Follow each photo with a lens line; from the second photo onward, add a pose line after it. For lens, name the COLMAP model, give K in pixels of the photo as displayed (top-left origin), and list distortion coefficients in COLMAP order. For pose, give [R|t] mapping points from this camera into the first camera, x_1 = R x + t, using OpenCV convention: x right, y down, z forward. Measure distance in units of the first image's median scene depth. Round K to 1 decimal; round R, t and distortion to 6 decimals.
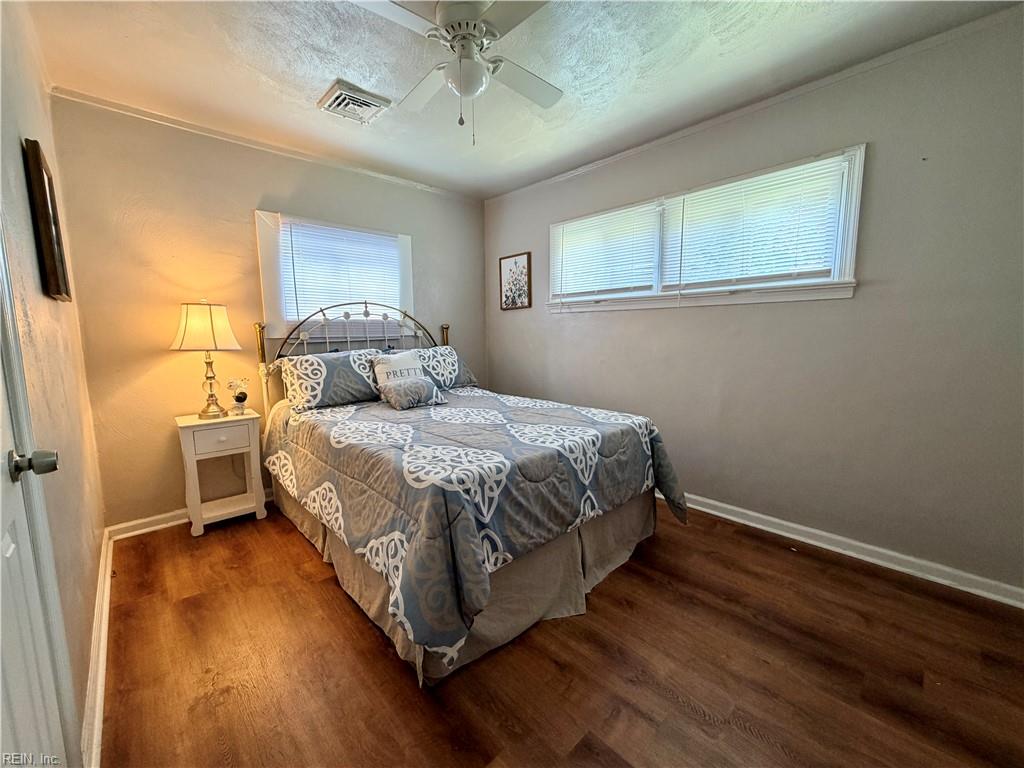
lens RADIAL K [[408.3, 0, 508.6], [0, 408.3, 381.7], [0, 0, 1]] dist [0.001478, -0.000895]
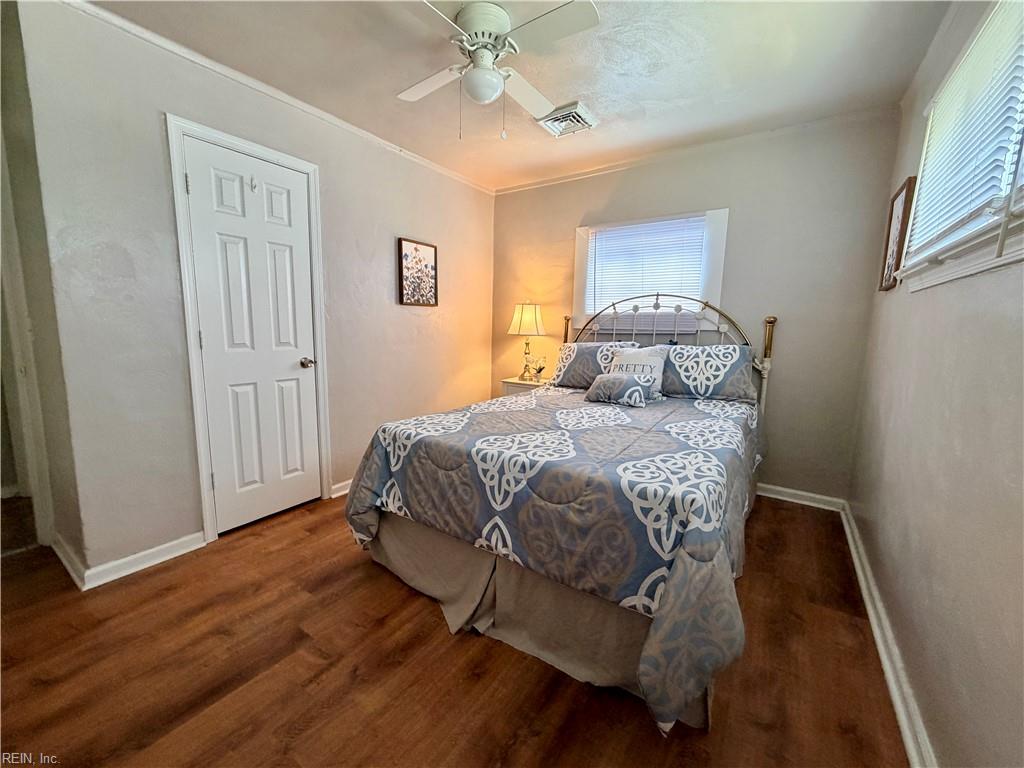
lens RADIAL K [[408.3, 0, 506.4], [0, 408.3, 381.4], [0, 0, 1]] dist [0.001478, -0.000895]
pose [[0.222108, 0.144786, -0.964212, 0.694427], [-0.136596, 0.983781, 0.116259, -0.071753], [0.965406, 0.105885, 0.238283, 0.582449]]
